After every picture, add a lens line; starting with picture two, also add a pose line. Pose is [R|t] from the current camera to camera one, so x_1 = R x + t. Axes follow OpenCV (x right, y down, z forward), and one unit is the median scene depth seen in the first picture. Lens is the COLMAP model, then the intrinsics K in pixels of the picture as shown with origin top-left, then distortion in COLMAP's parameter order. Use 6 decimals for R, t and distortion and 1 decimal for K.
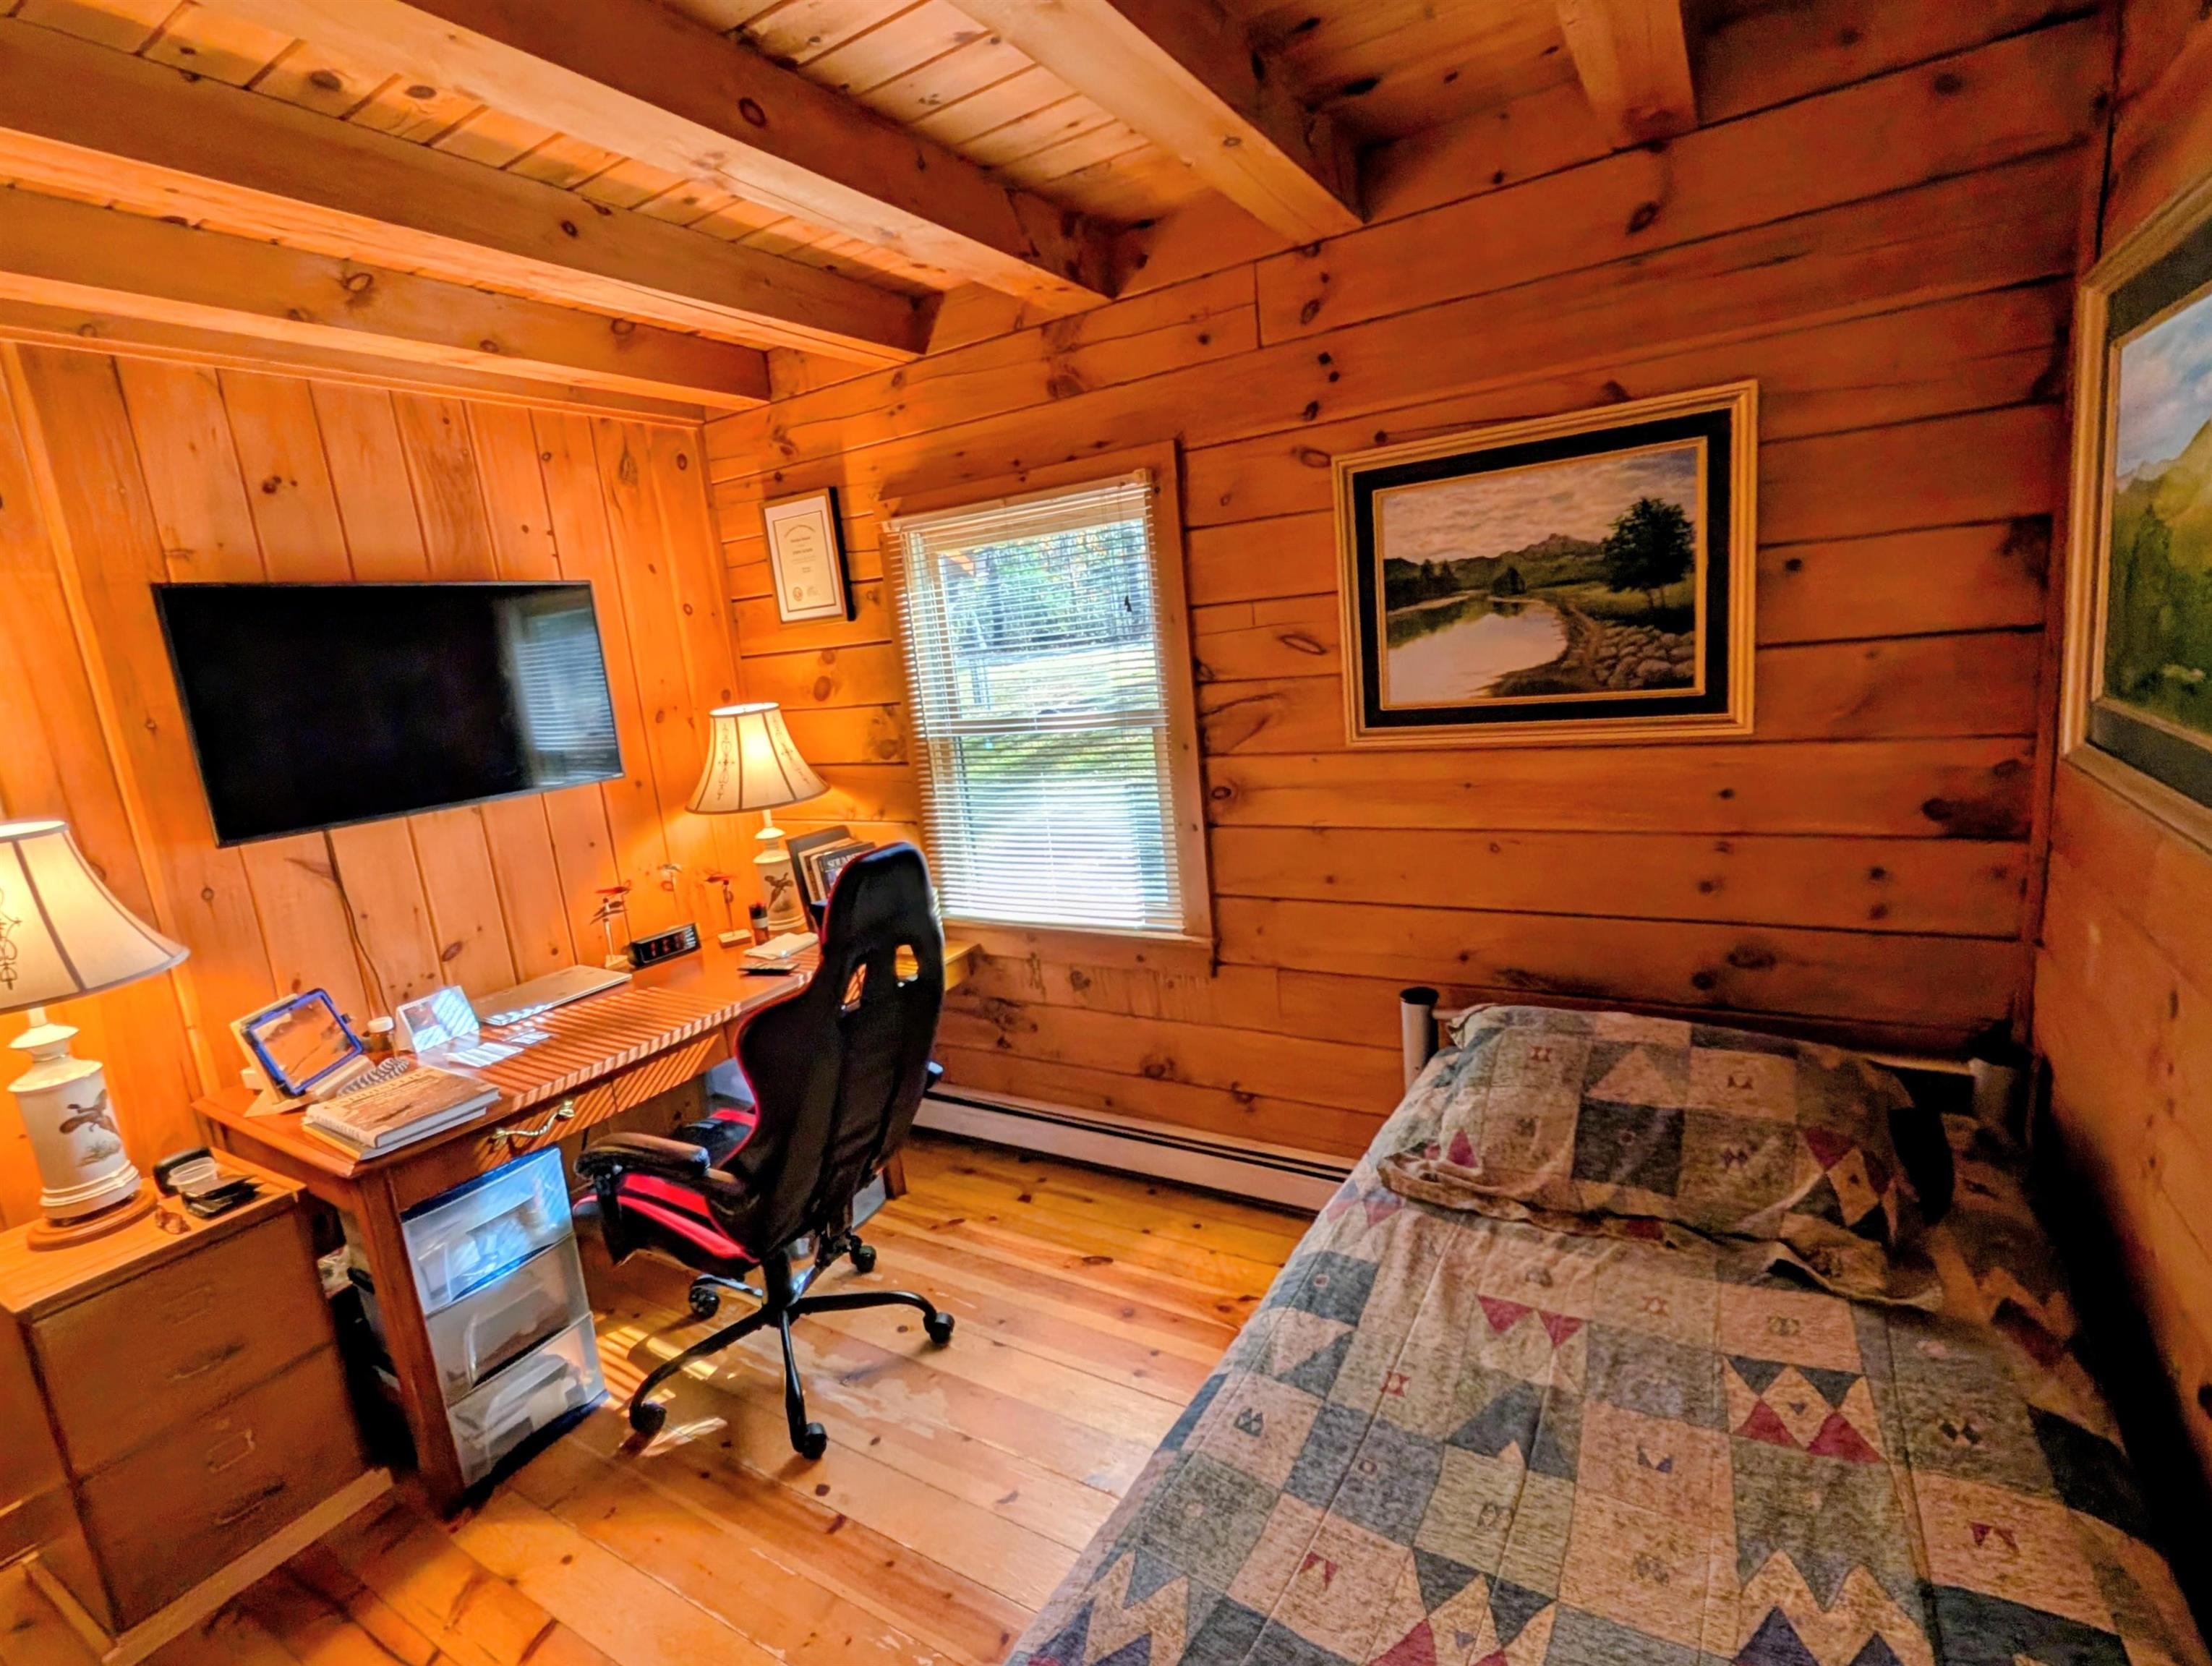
lens RADIAL K [[1046.9, 0, 1106.0], [0, 1046.9, 833.0], [0, 0, 1]] dist [0.000161, 0.000245]
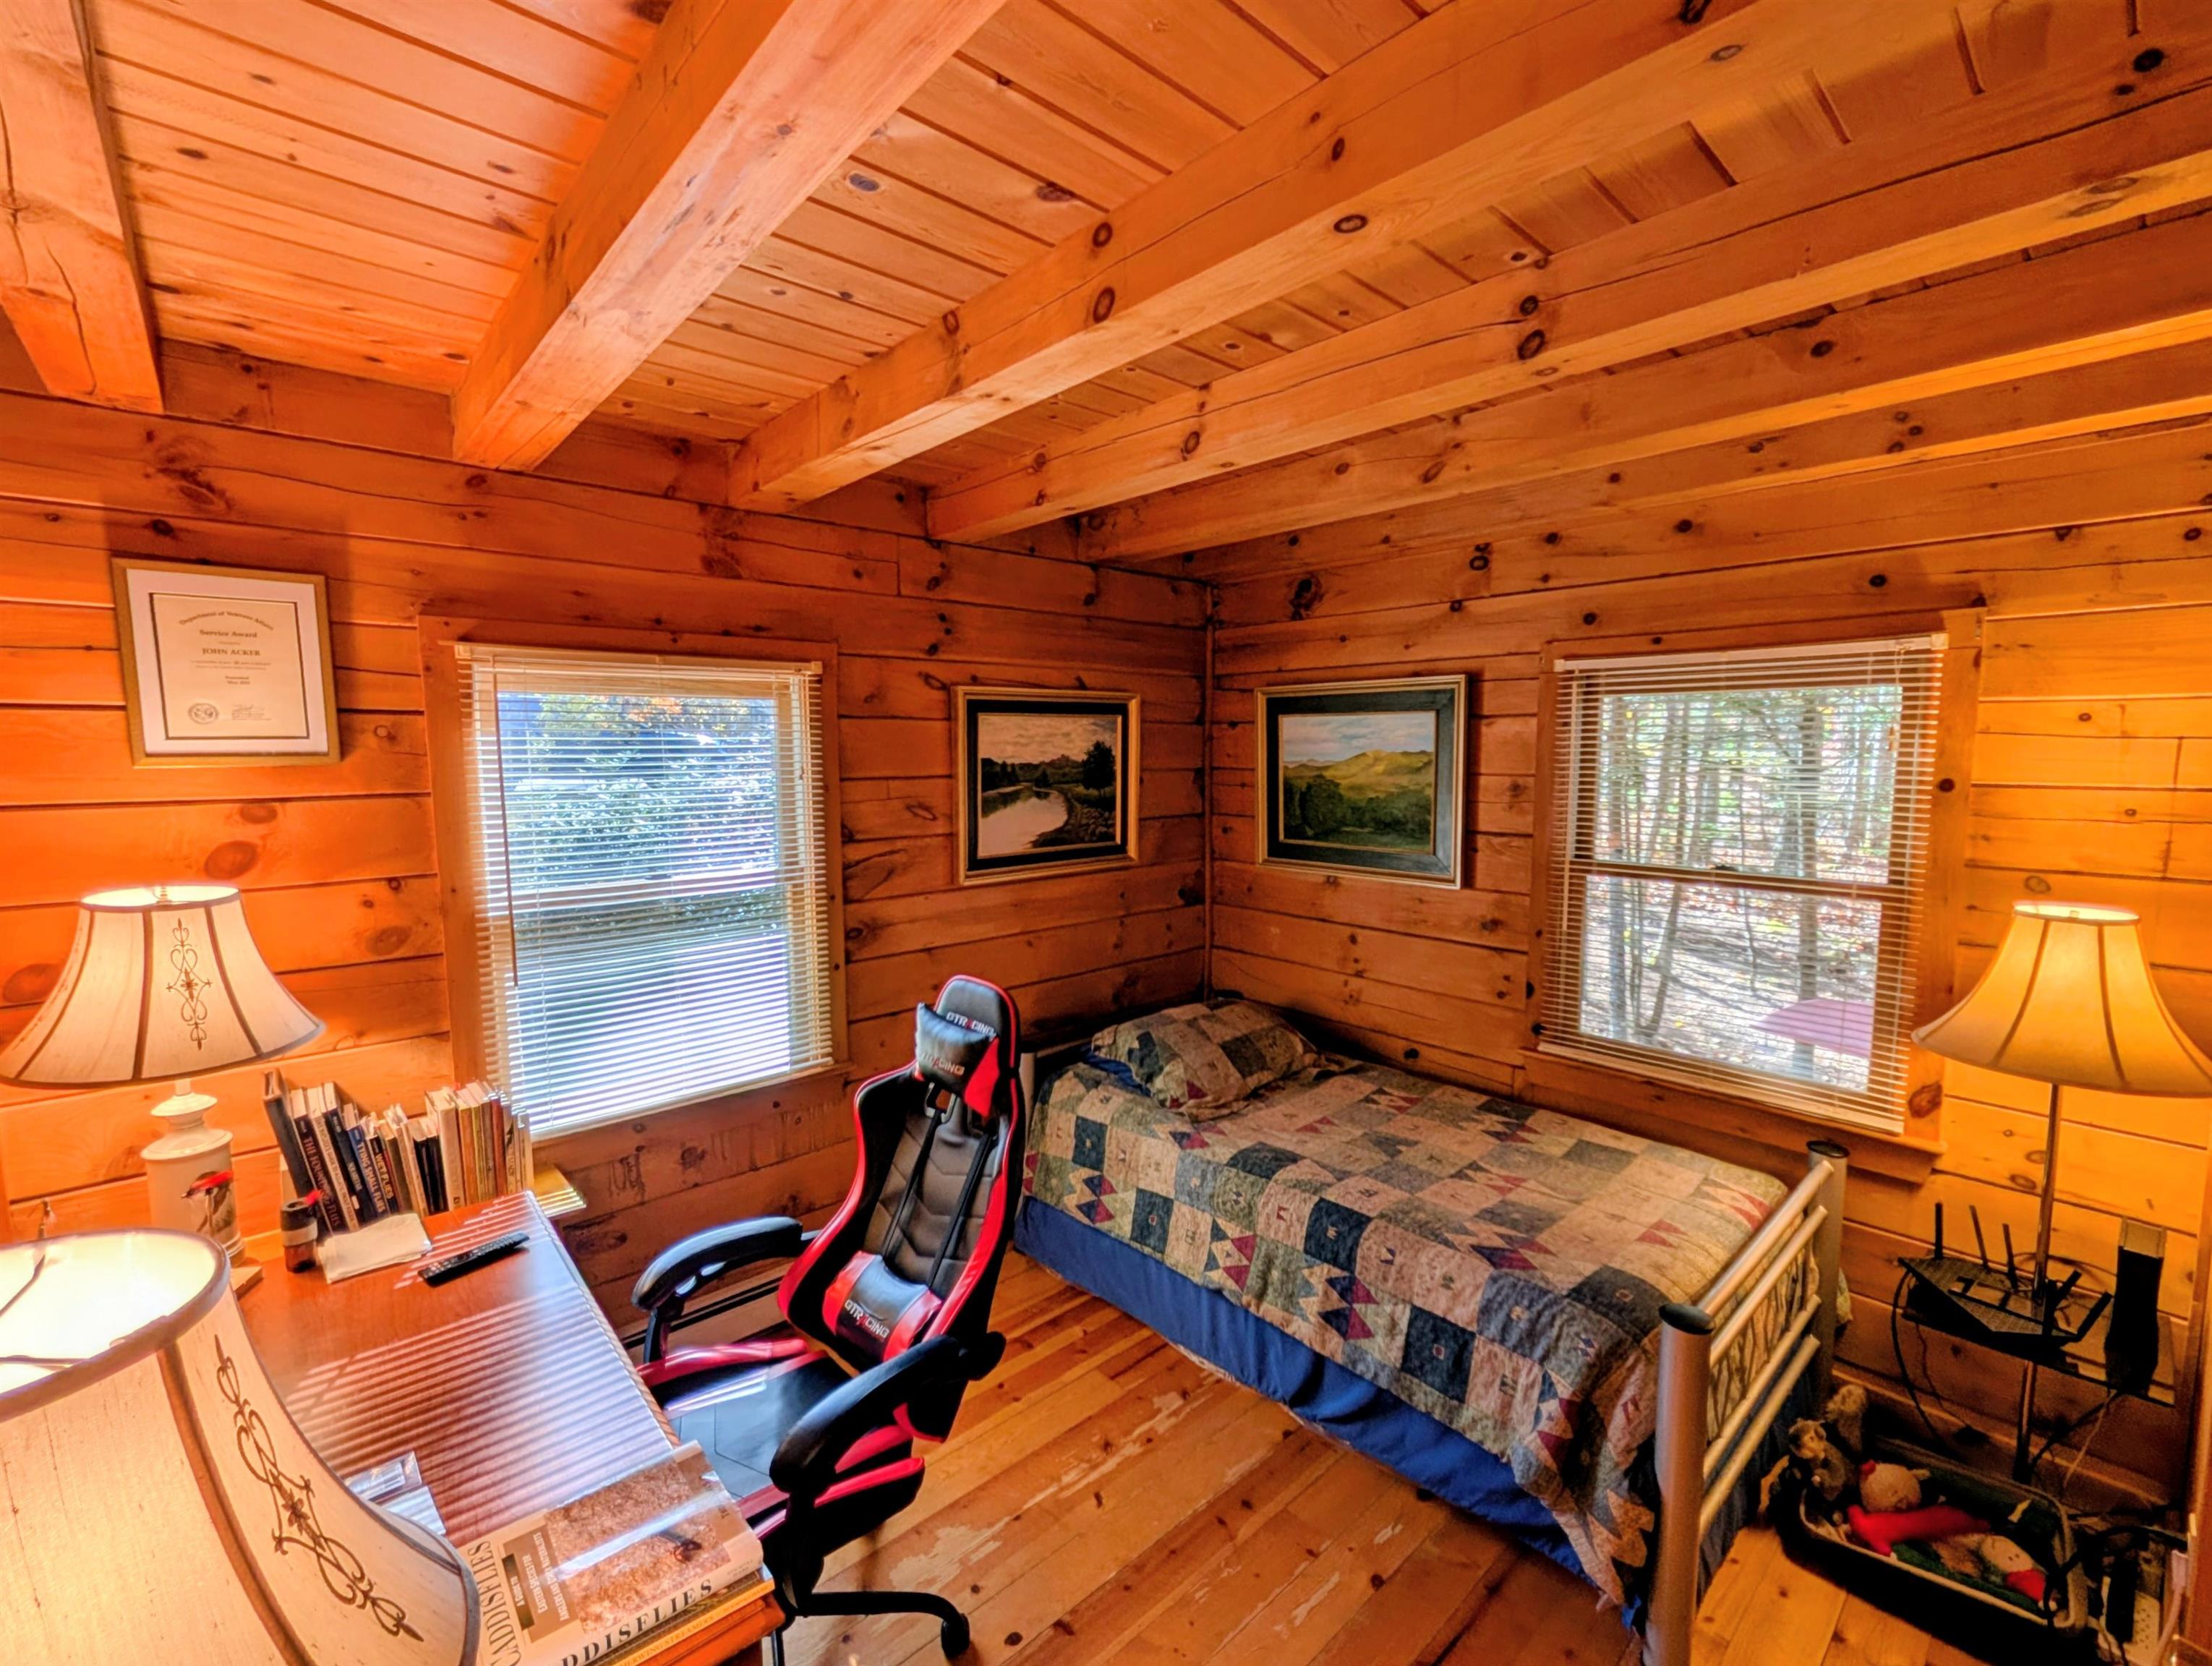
lens RADIAL K [[952.9, 0, 1106.0], [0, 952.9, 833.0], [0, 0, 1]] dist [0.000586, 0.000359]
pose [[0.283890, 0.005812, 0.958839, -0.976346], [0.156978, 0.986208, -0.052455, -0.056972], [-0.945920, 0.165408, 0.279062, 0.467924]]
